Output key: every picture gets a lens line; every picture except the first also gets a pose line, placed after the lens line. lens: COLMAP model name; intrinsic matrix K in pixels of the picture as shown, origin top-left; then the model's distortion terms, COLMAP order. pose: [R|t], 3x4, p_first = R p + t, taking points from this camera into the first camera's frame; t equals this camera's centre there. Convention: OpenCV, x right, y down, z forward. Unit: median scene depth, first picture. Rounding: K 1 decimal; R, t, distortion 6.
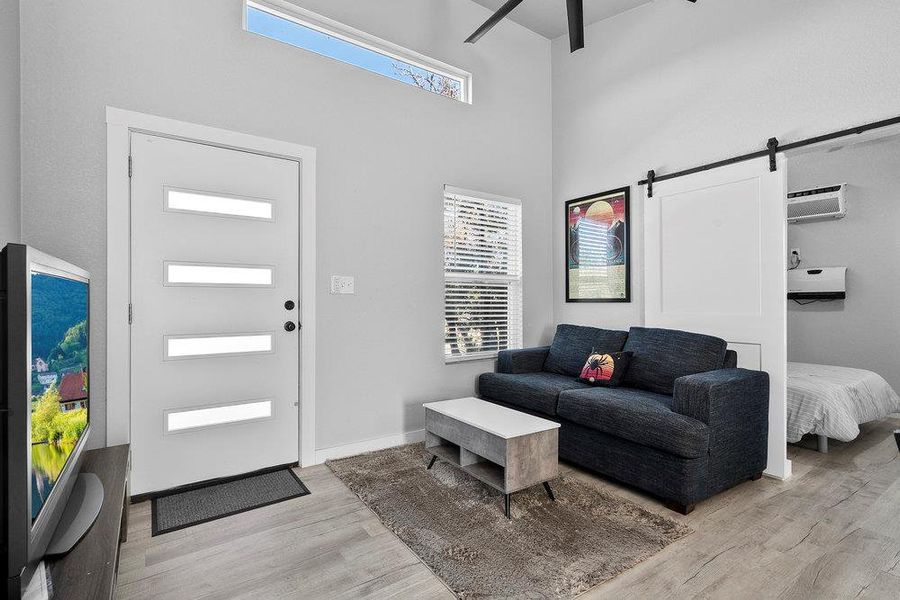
lens RADIAL K [[433.5, 0, 449.2], [0, 433.5, 297.9], [0, 0, 1]] dist [0.003777, 0.000537]
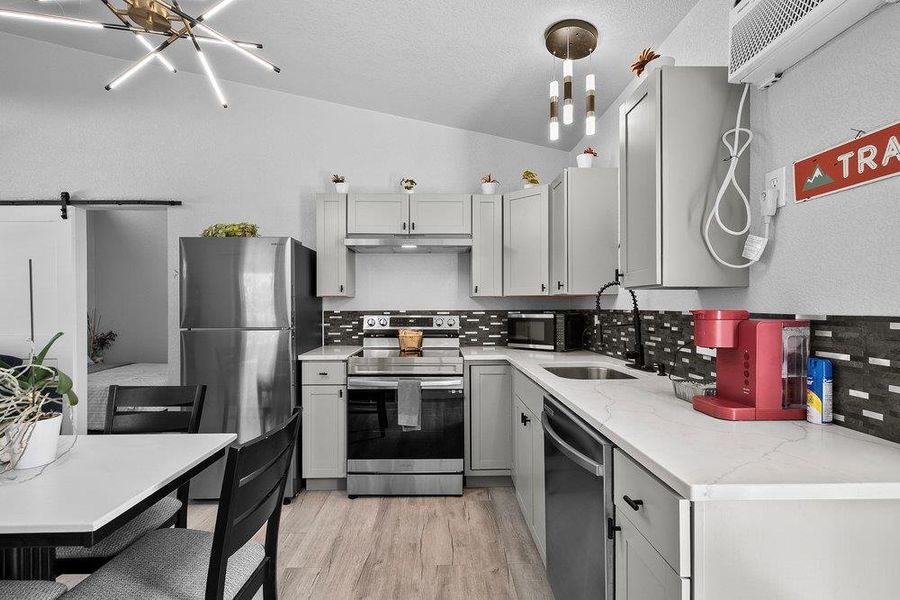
lens RADIAL K [[412.6, 0, 450.1], [0, 412.6, 305.6], [0, 0, 1]] dist [-0.002635, 0.000409]
pose [[0.554196, -0.003829, 0.832378, 0.336725], [-0.002605, 0.999977, 0.006335, -0.048346], [-0.832382, -0.005679, 0.554173, -0.518657]]
